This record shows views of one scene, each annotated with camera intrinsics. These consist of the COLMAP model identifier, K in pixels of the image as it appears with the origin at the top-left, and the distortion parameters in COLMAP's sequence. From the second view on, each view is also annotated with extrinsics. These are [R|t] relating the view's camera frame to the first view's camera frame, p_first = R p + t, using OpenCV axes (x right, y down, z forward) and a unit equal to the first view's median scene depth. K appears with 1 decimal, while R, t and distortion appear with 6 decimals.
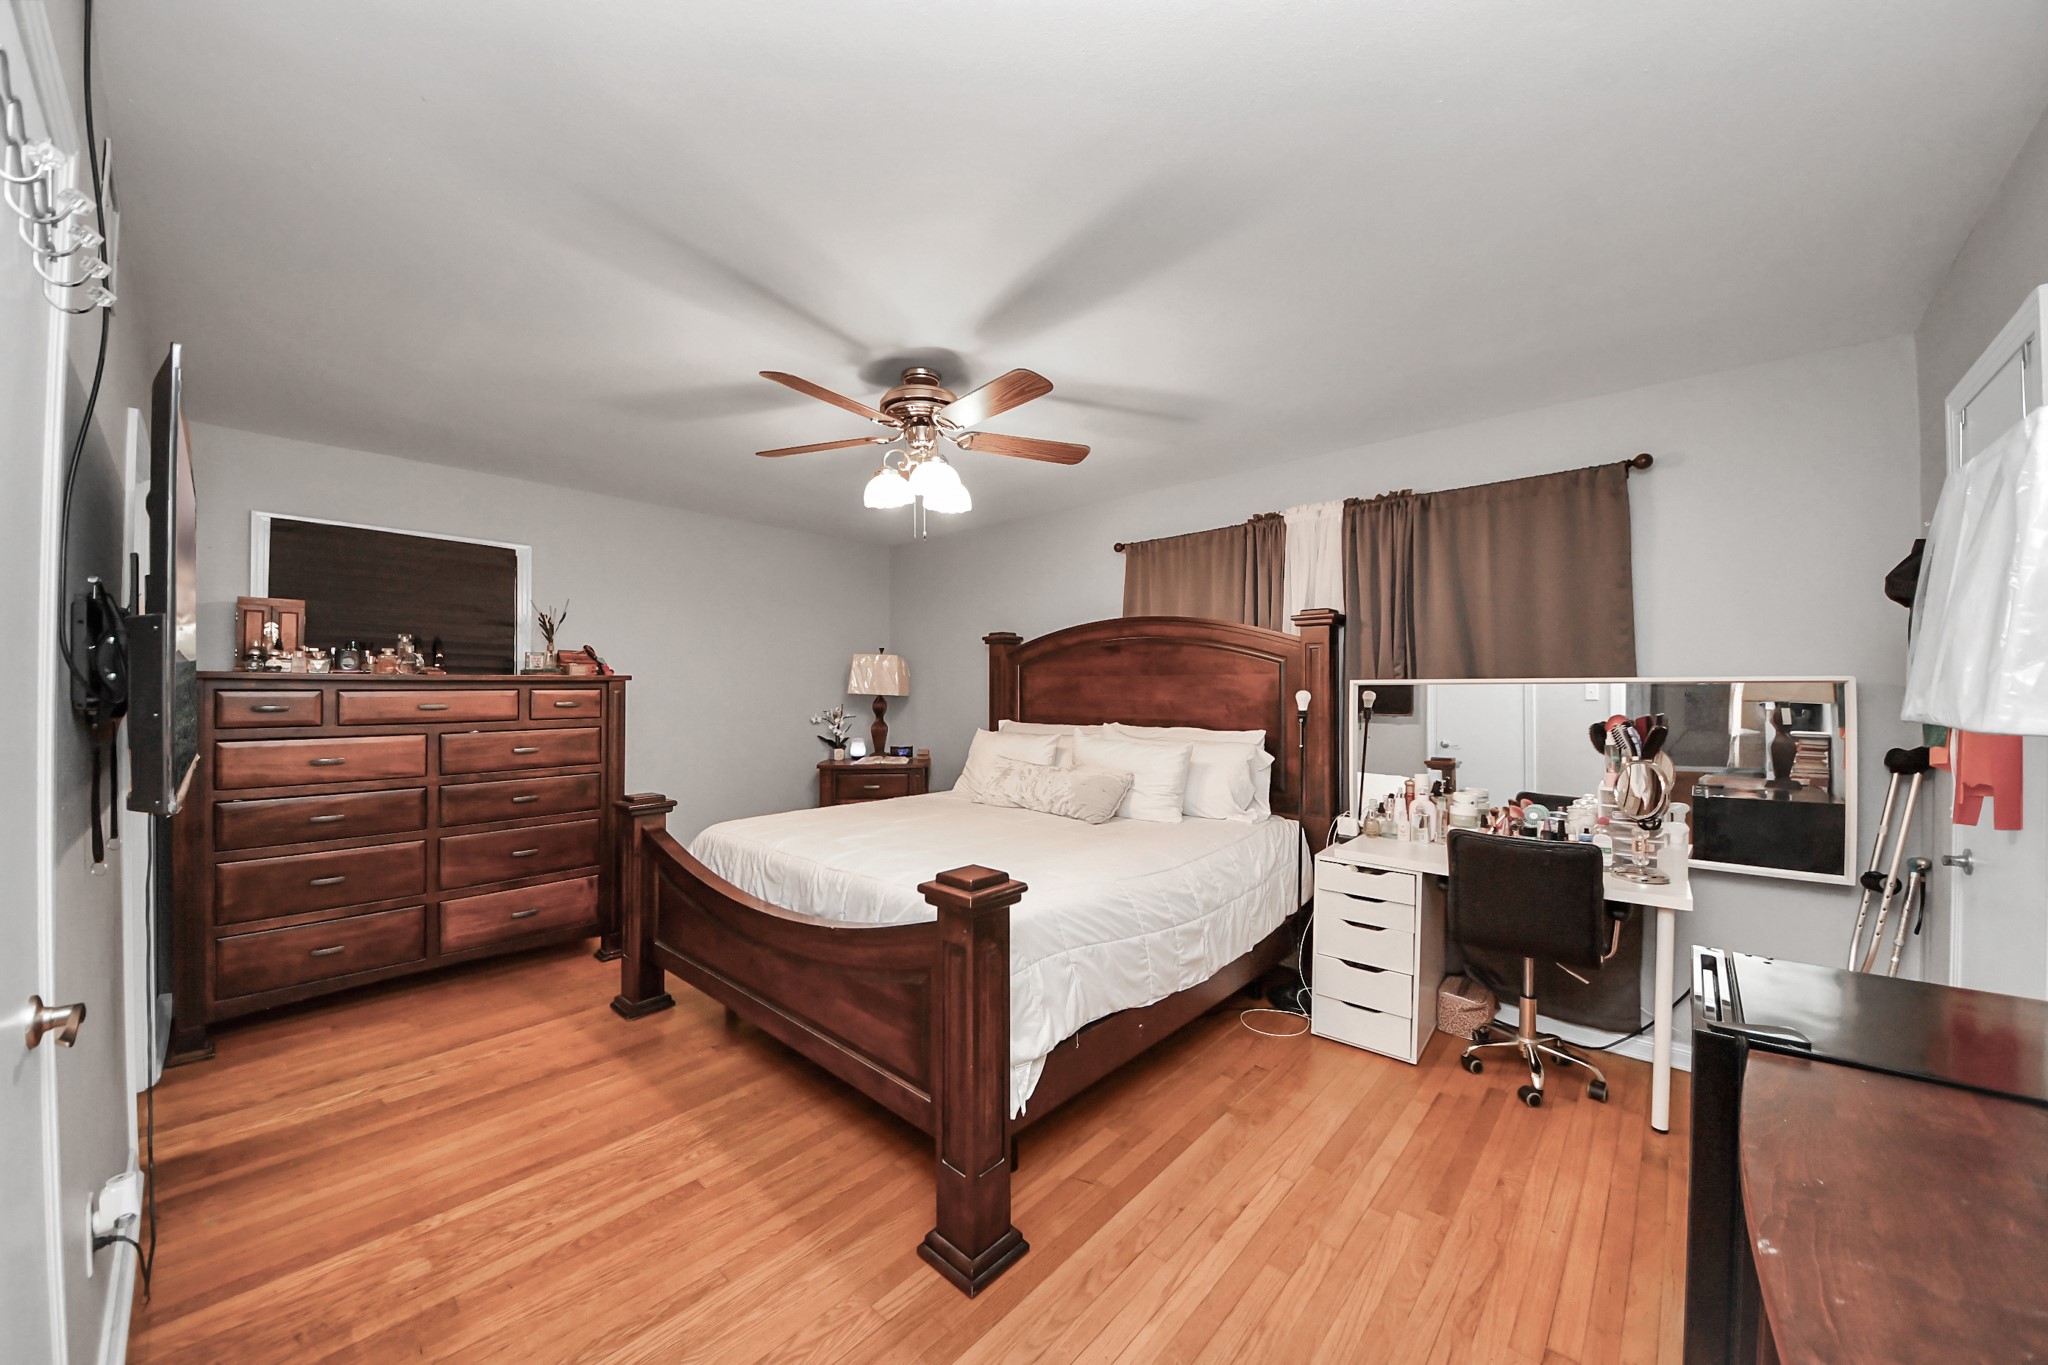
lens RADIAL K [[732.8, 0, 1012.6], [0, 732.8, 690.1], [0, 0, 1]] dist [0.025149, -0.019613]
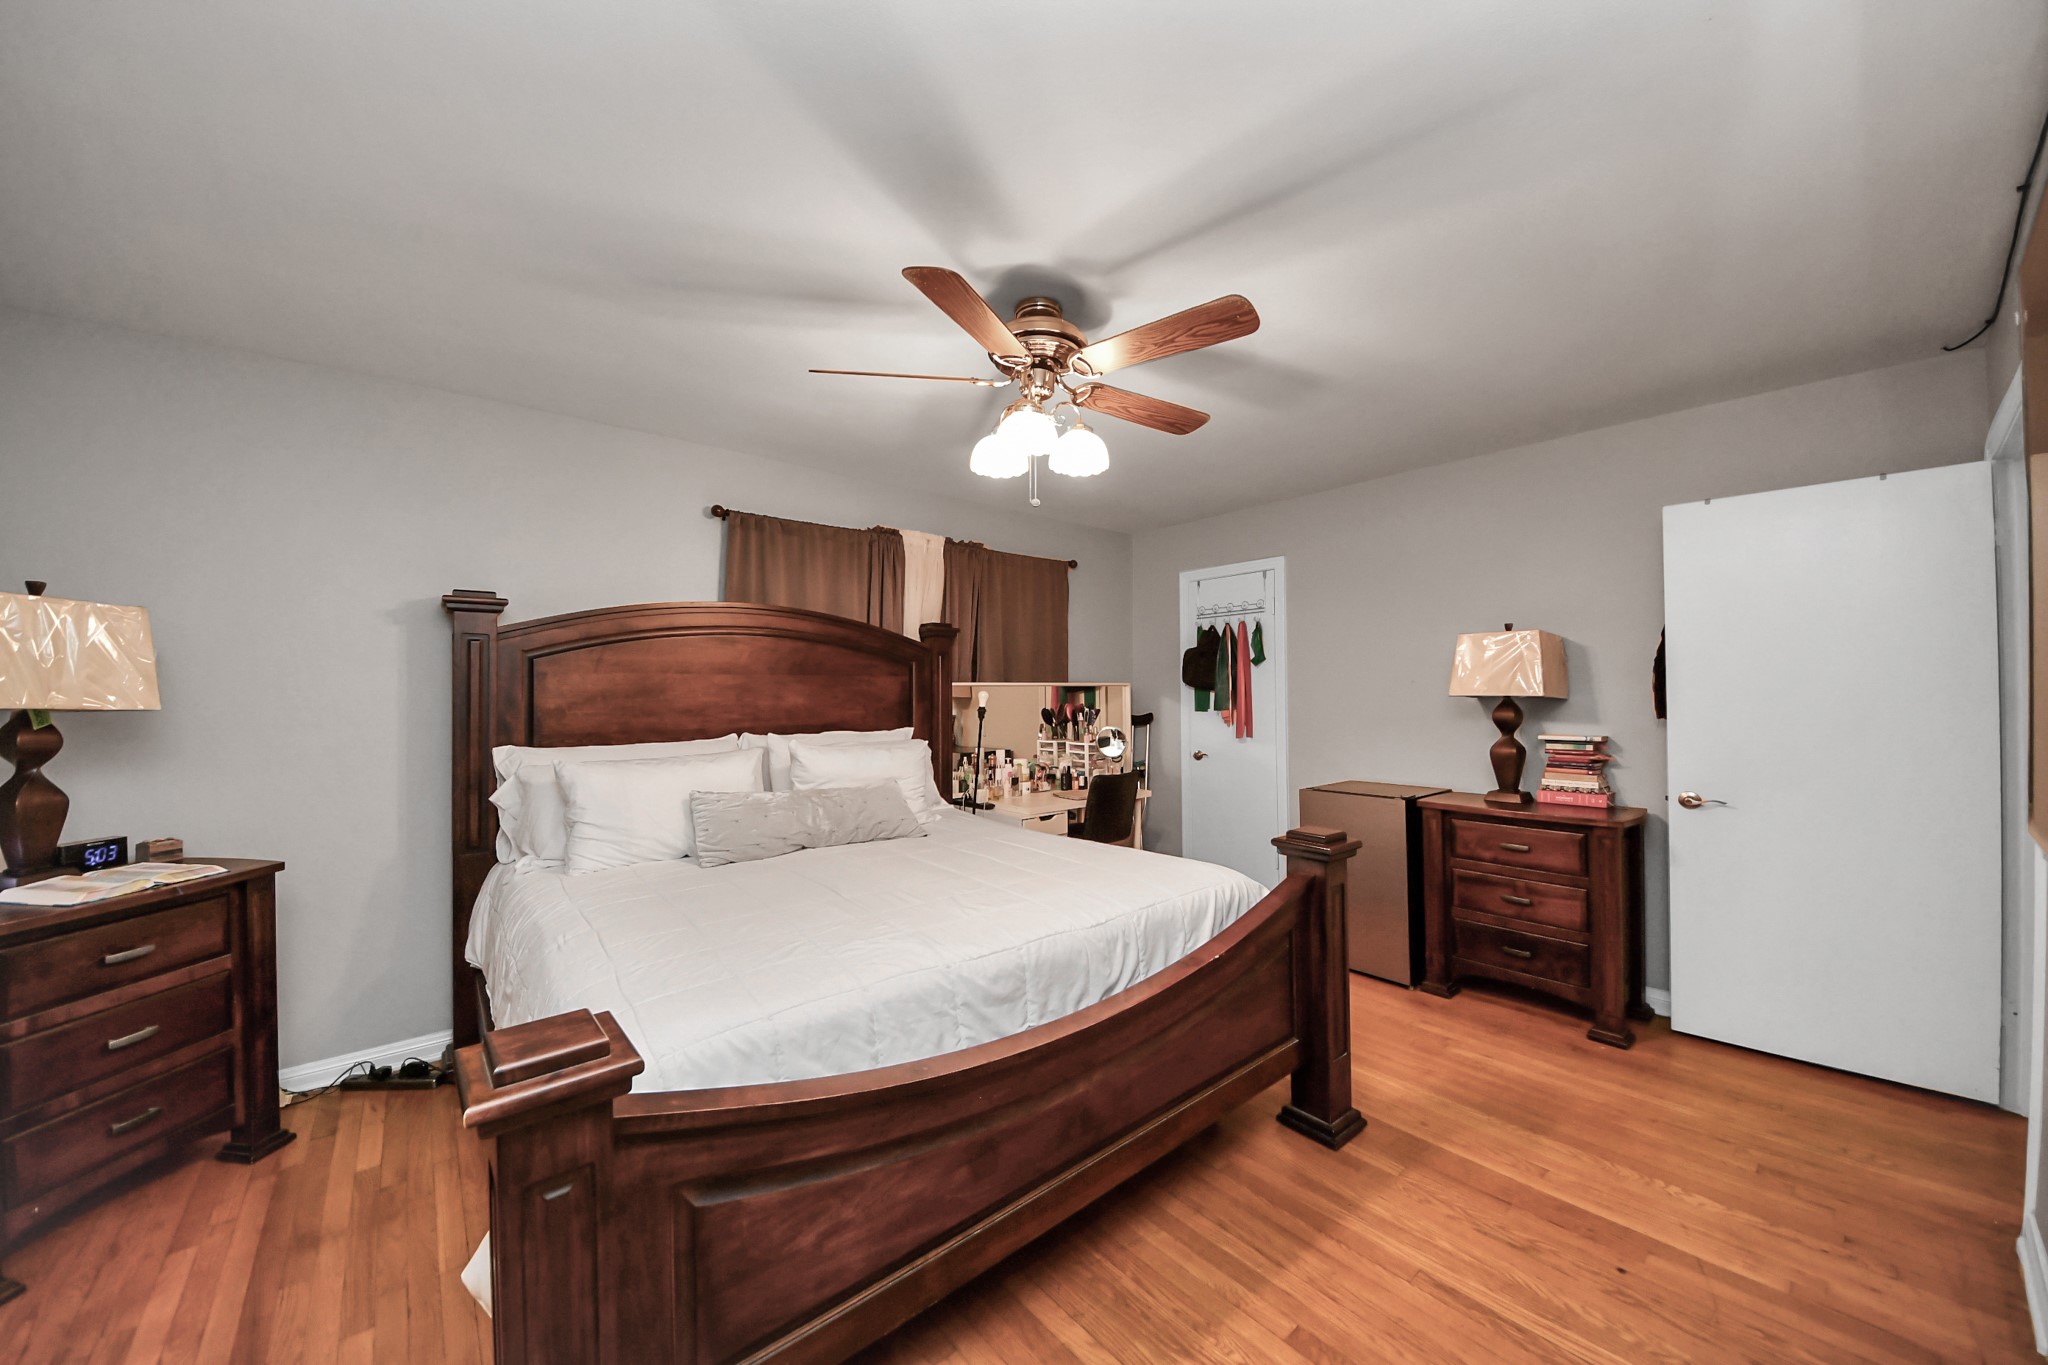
lens RADIAL K [[732.8, 0, 1012.6], [0, 732.8, 690.1], [0, 0, 1]] dist [0.025149, -0.019613]
pose [[0.120116, 0.000008, 0.992760, -0.921534], [0.006309, 0.999980, -0.000771, 0.000661], [-0.992740, 0.006356, 0.120114, 0.903515]]
